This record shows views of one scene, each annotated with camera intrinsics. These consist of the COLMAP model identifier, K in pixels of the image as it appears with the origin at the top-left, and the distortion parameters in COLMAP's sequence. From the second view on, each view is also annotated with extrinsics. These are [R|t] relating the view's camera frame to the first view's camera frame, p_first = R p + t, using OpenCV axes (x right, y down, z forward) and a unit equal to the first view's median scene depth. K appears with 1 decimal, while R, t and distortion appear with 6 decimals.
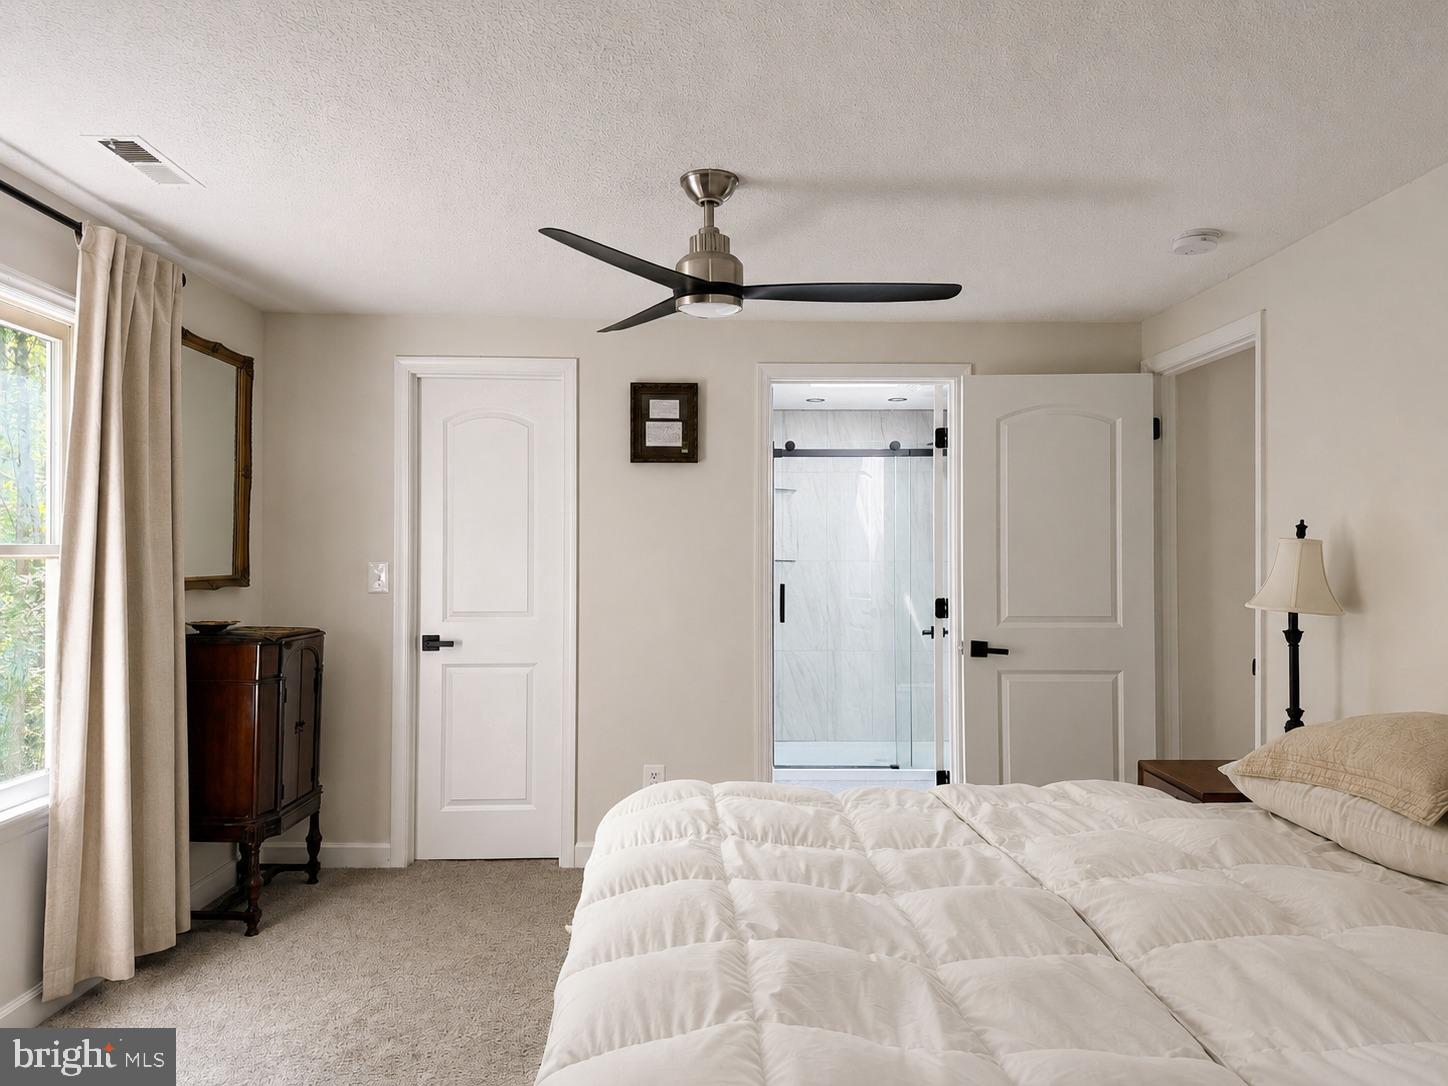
lens RADIAL K [[1017.1, 0, 724.0], [0, 1017.1, 543.0], [0, 0, 1]] dist [0.126744, -0.192235]
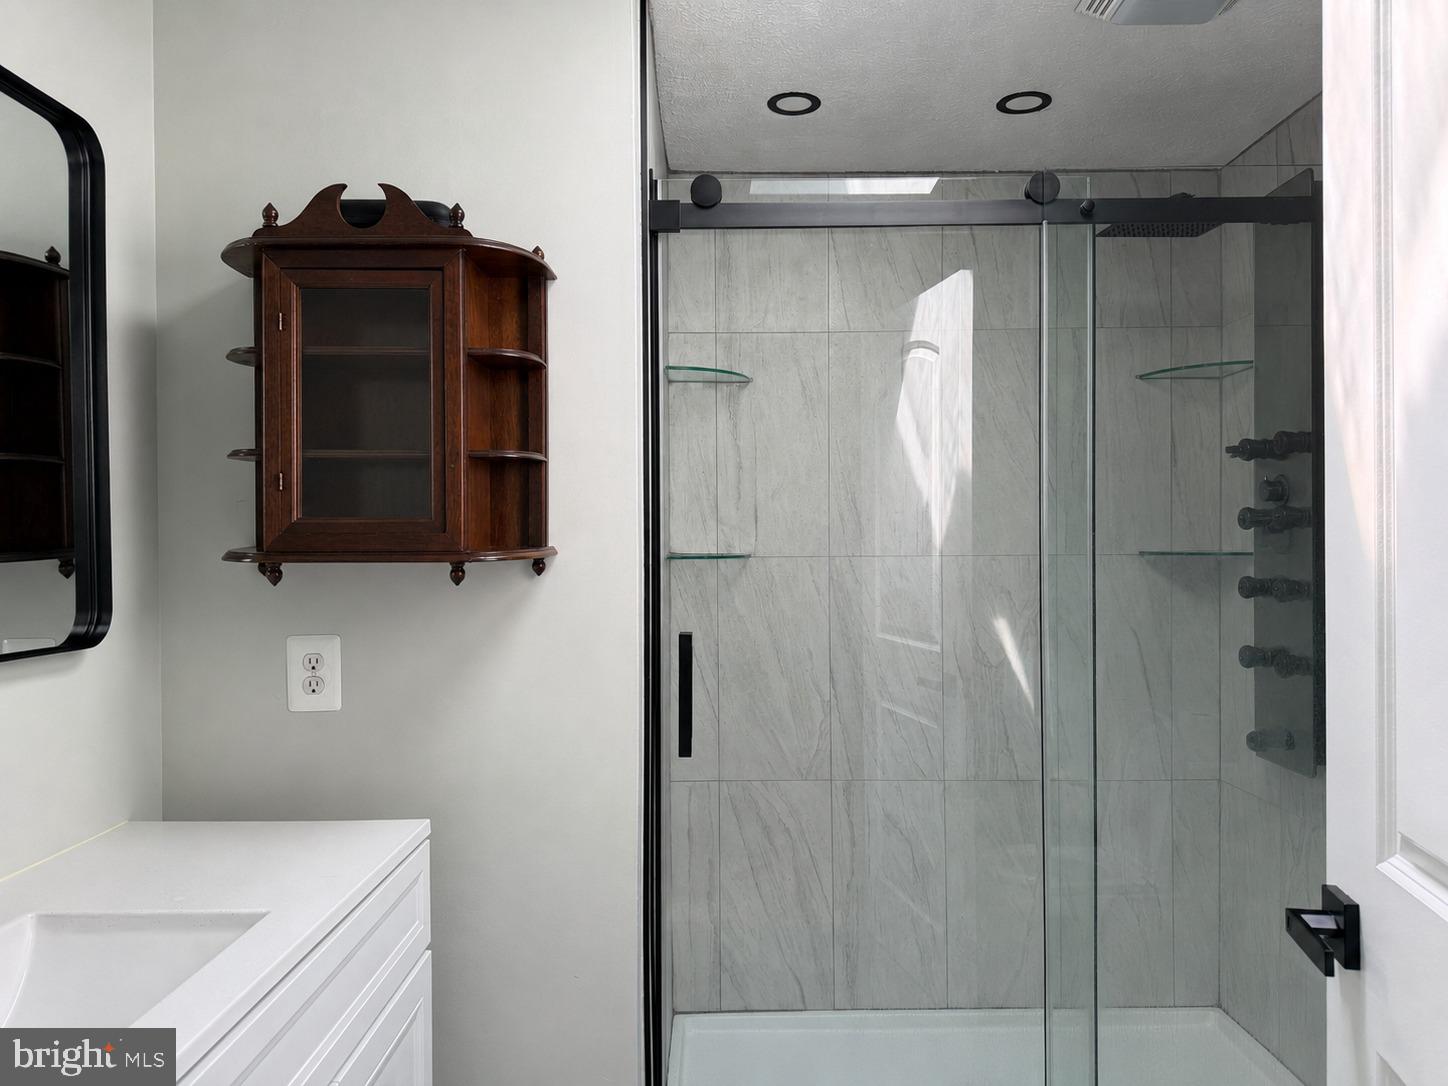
lens RADIAL K [[1014.6, 0, 711.0], [0, 1014.6, 543.2], [0, 0, 1]] dist [0.087756, -0.131308]
pose [[0.999740, -0.008444, -0.021161, 0.064193], [0.008701, 0.999889, 0.012086, 0.007636], [0.021057, -0.012267, 0.999703, 0.608323]]
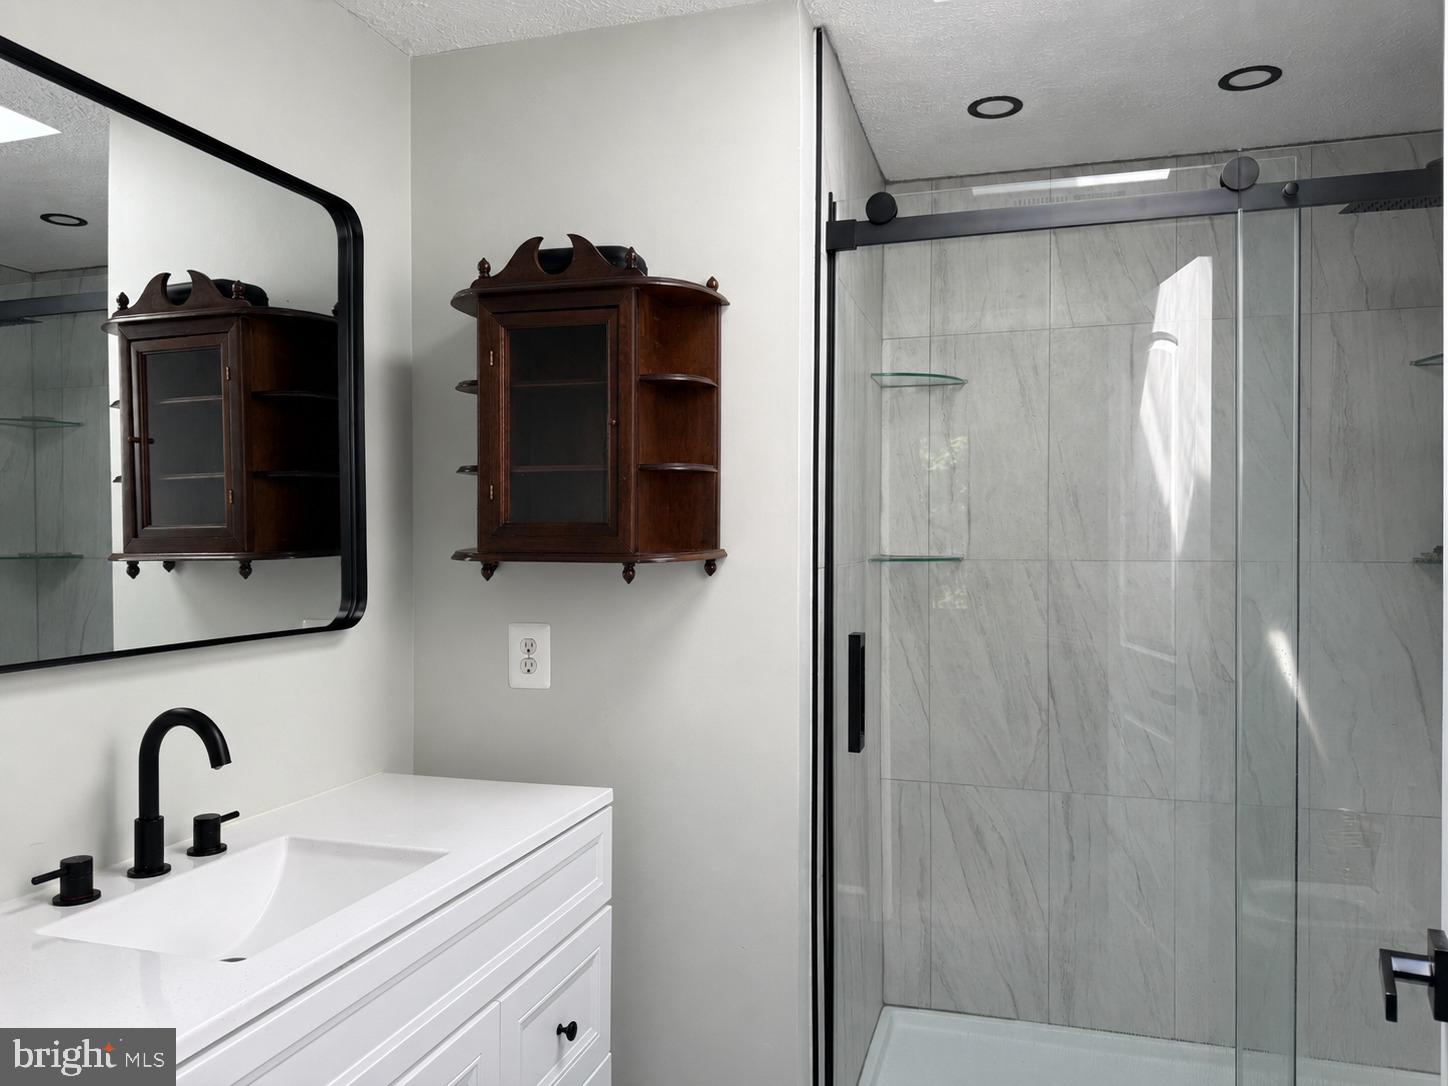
lens RADIAL K [[1017.1, 0, 724.0], [0, 1017.1, 543.0], [0, 0, 1]] dist [0.126744, -0.192235]
pose [[0.952352, -0.000337, -0.305001, 0.104218], [0.004647, 0.999899, 0.013406, 0.005692], [0.304966, -0.014185, 0.952258, 0.596099]]
